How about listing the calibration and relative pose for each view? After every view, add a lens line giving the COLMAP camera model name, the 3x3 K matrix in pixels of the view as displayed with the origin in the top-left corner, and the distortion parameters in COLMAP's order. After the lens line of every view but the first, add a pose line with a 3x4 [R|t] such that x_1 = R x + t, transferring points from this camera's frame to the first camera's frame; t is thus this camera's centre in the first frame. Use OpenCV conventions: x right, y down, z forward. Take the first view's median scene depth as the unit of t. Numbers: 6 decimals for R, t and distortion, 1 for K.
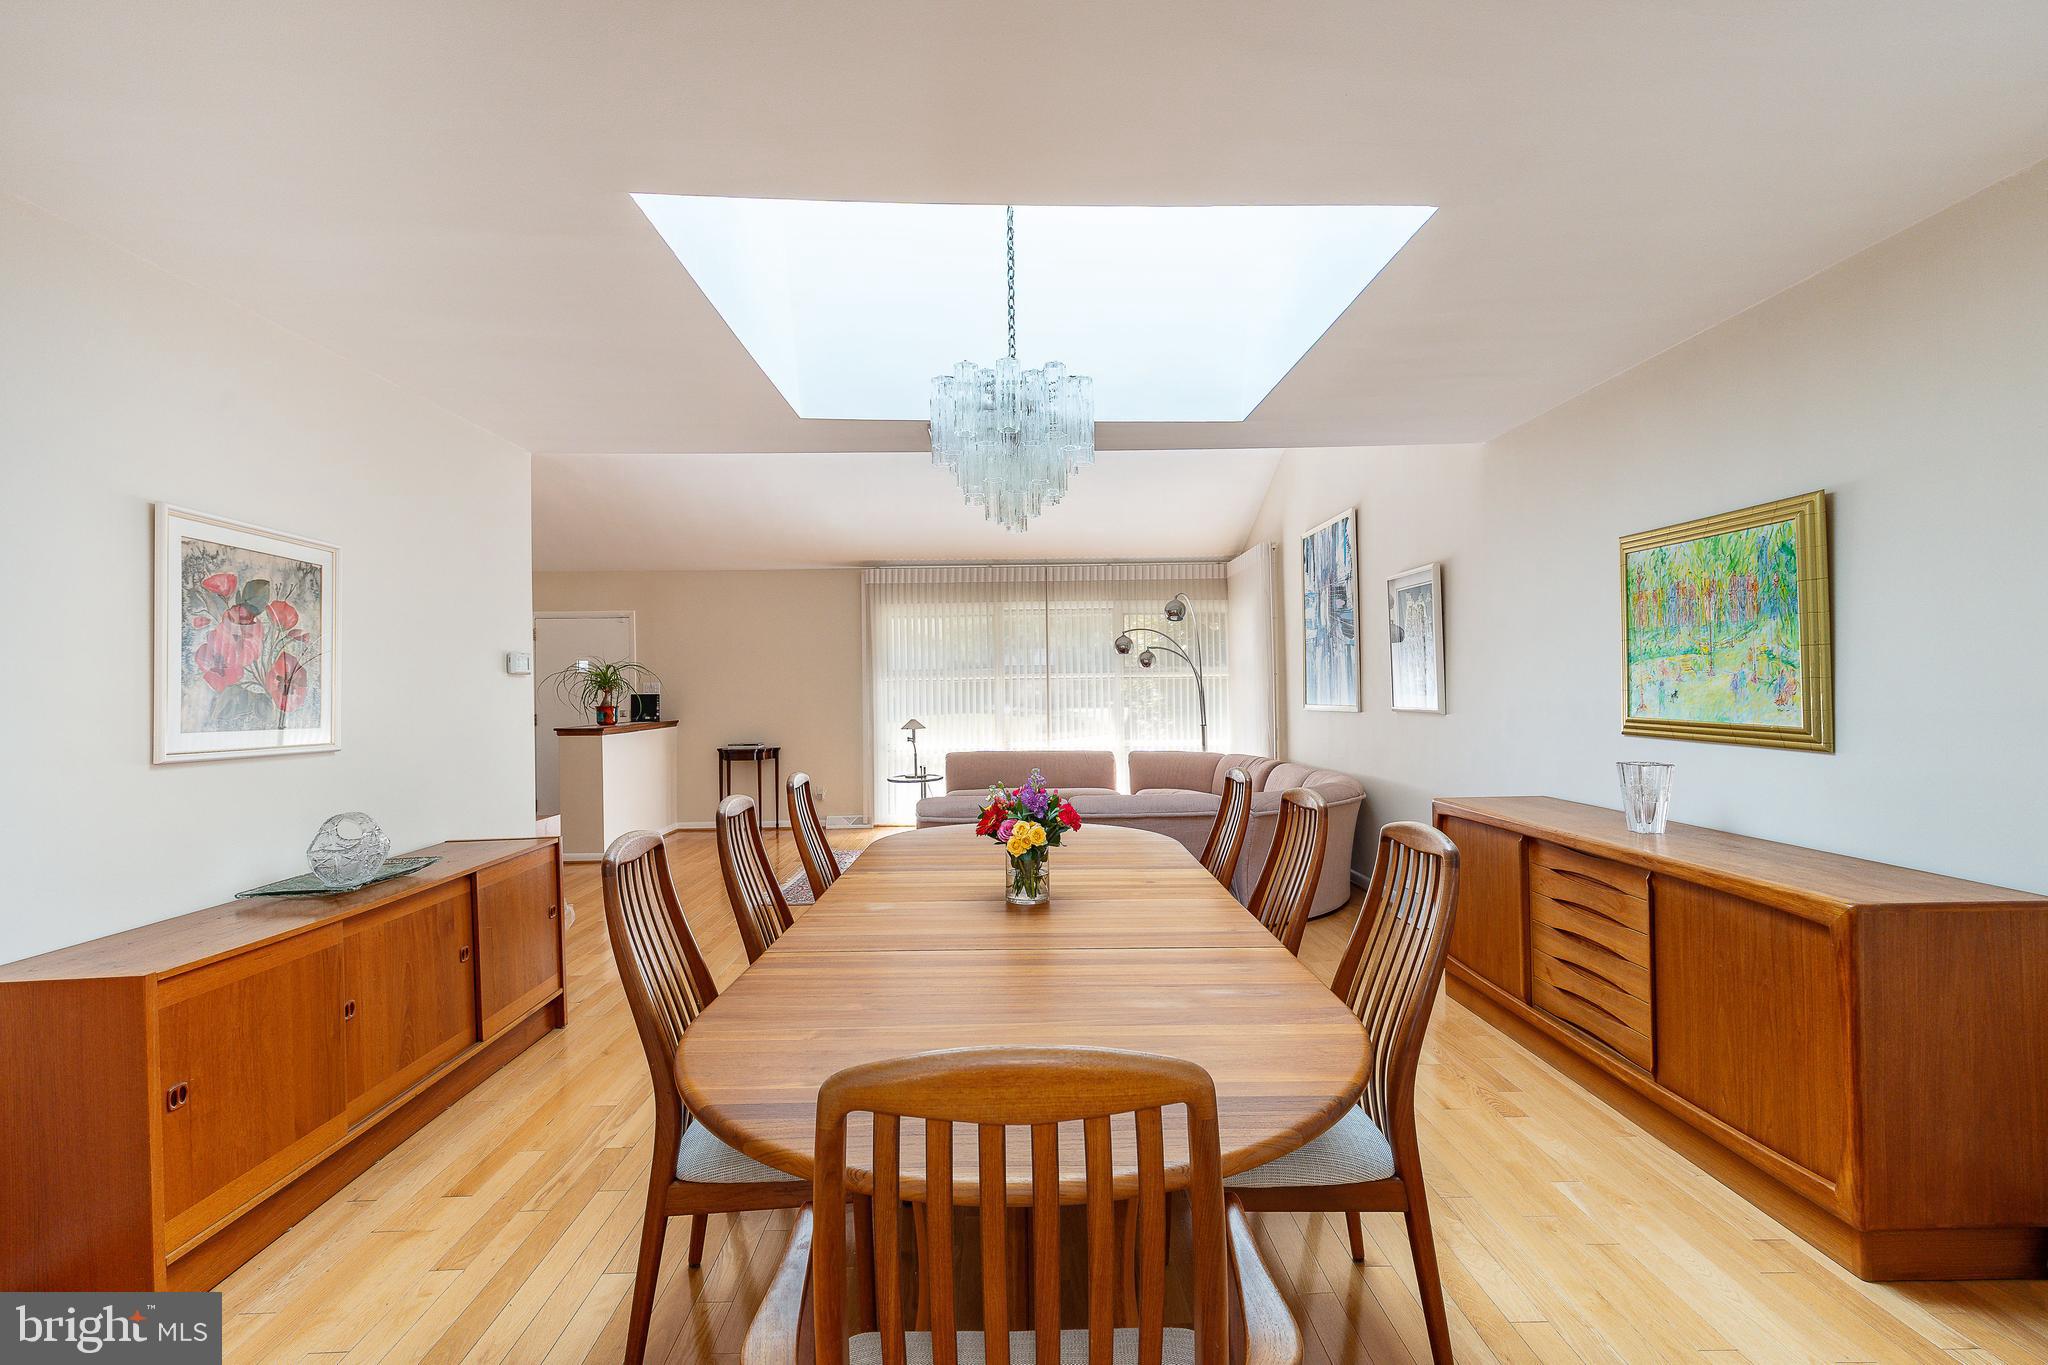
lens RADIAL K [[931.5, 0, 1024.0], [0, 931.5, 682.5], [0, 0, 1]] dist [0.002804, -0.000407]
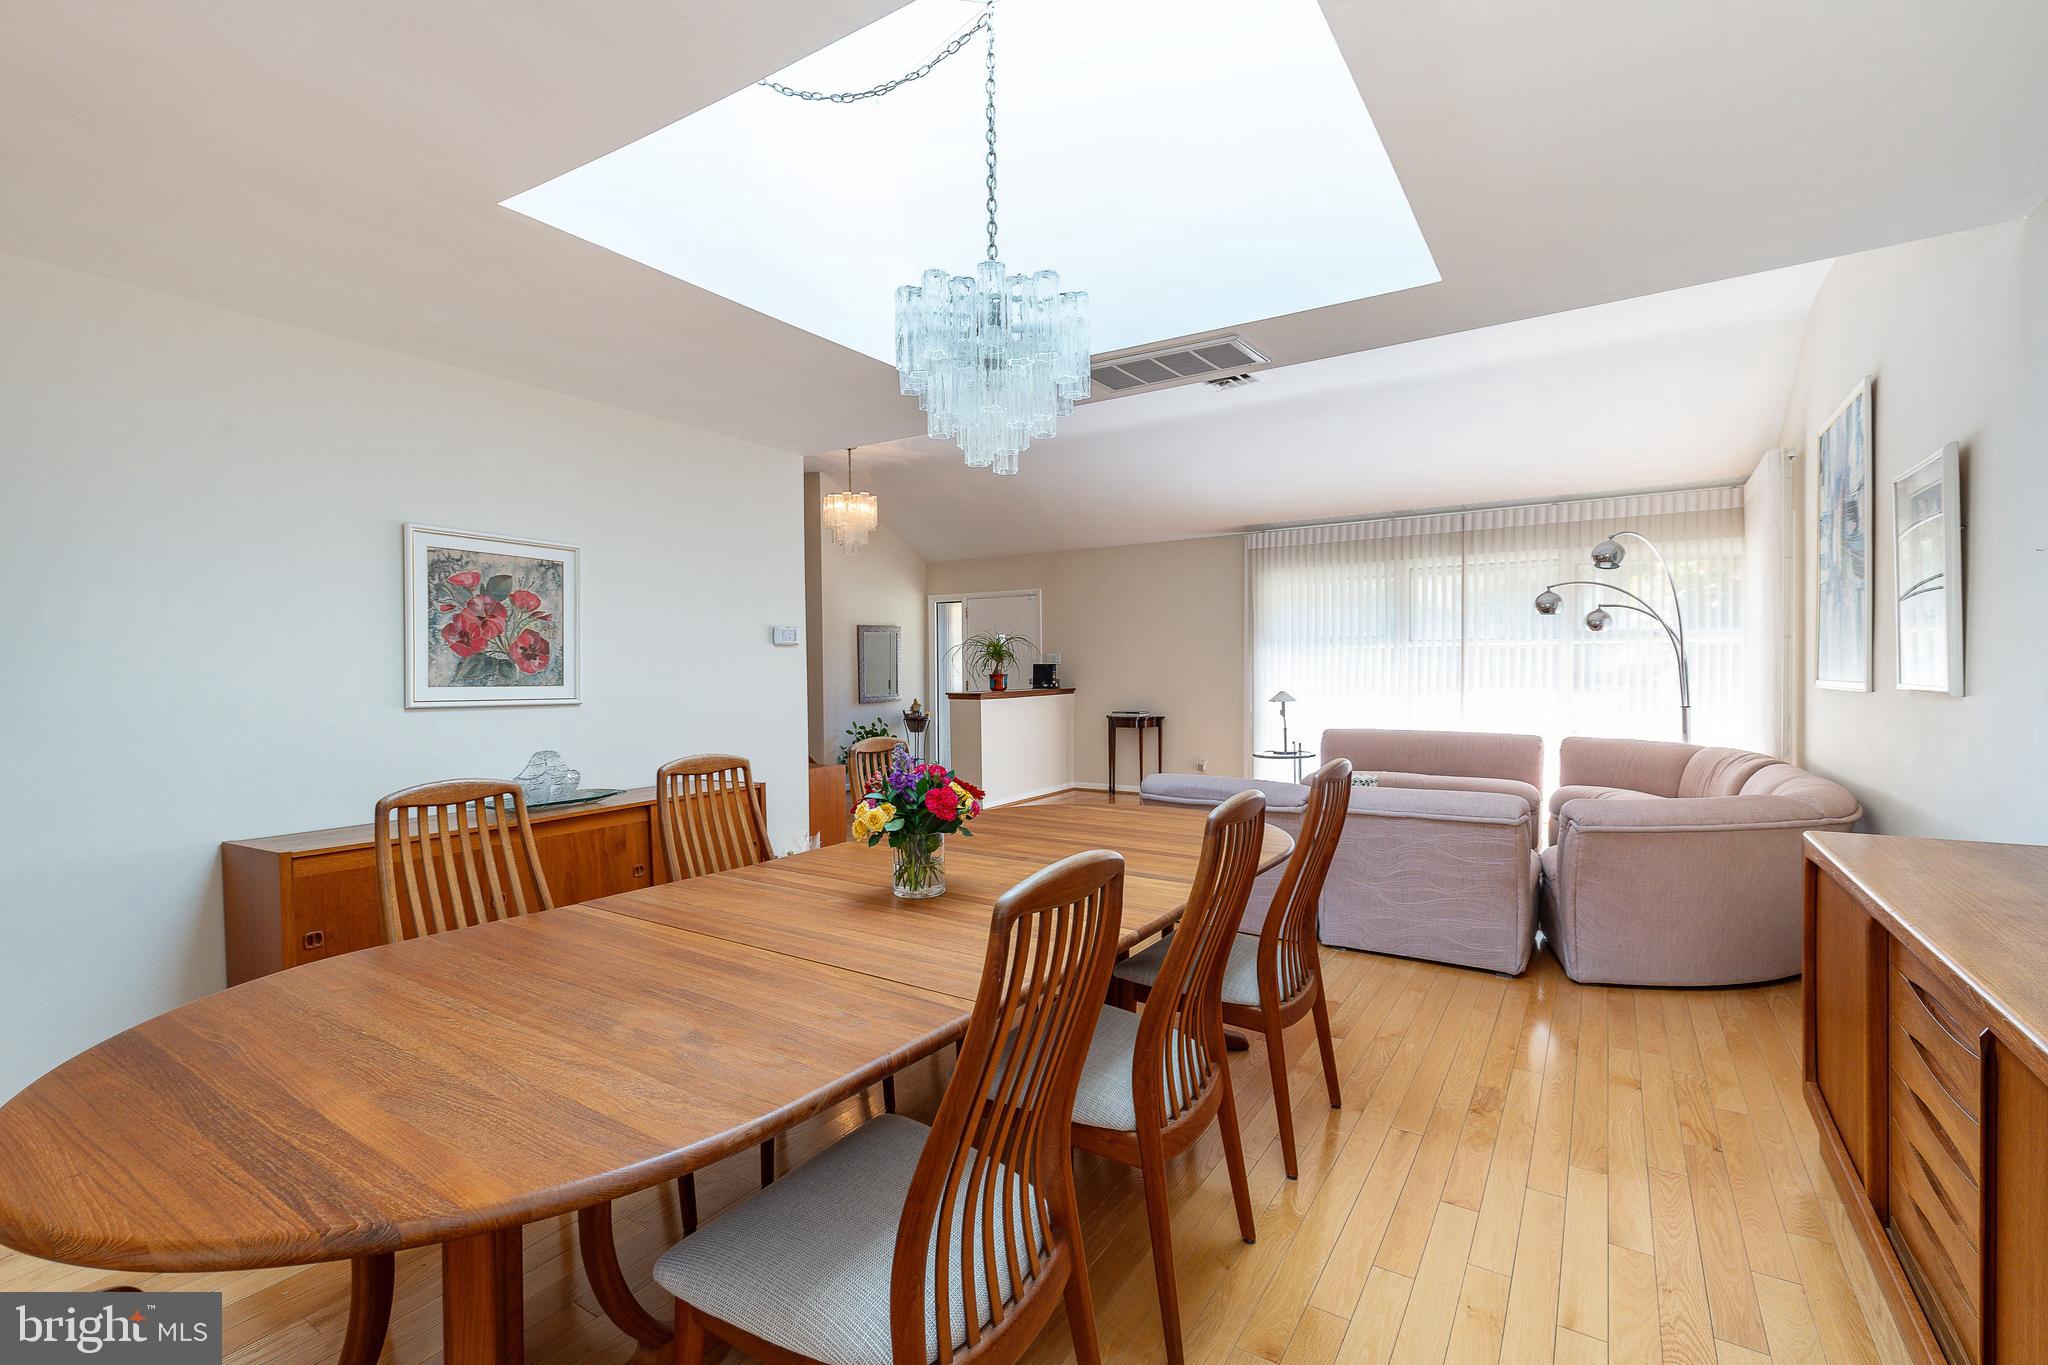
lens RADIAL K [[892.8, 0, 1019.6], [0, 892.8, 688.6], [0, 0, 1]] dist [0.000029, 0.000275]
pose [[0.824106, 0.017230, -0.566174, 0.215139], [0.004085, 0.999330, 0.036358, 0.004064], [0.566421, -0.032276, 0.823483, 0.143354]]
